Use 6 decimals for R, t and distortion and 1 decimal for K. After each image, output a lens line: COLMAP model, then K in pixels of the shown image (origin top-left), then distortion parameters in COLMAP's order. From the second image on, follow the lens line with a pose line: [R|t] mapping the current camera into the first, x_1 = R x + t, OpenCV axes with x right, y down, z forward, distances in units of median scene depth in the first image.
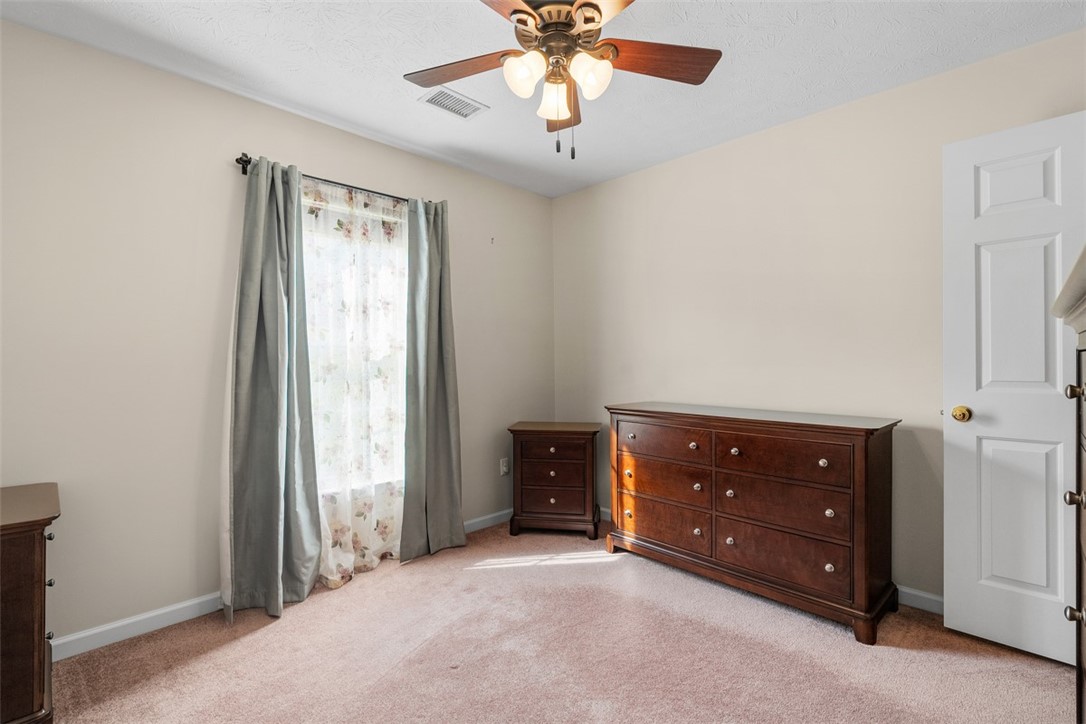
lens RADIAL K [[512.1, 0, 543.0], [0, 512.1, 362.0], [0, 0, 1]] dist [-0.001665, -0.000294]
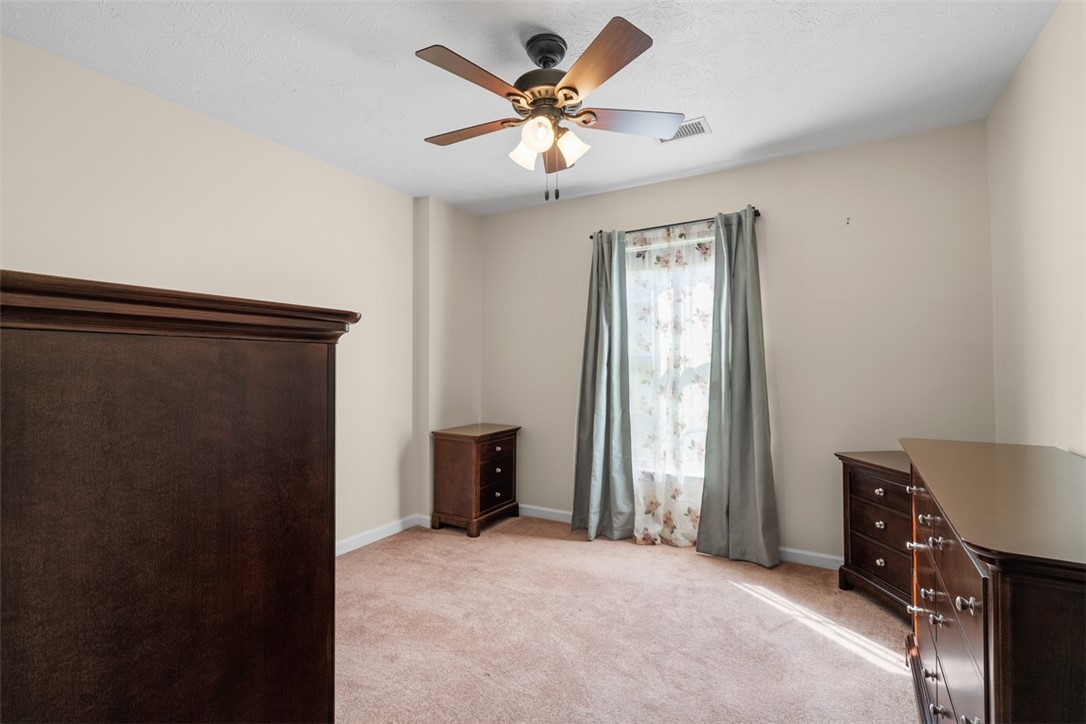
lens RADIAL K [[512.1, 0, 543.0], [0, 512.1, 362.0], [0, 0, 1]] dist [-0.001665, -0.000294]
pose [[0.214993, -0.006021, -0.976597, 0.743799], [-0.005980, 0.999954, -0.007482, -0.005692], [0.976597, 0.007449, 0.214947, 0.446548]]
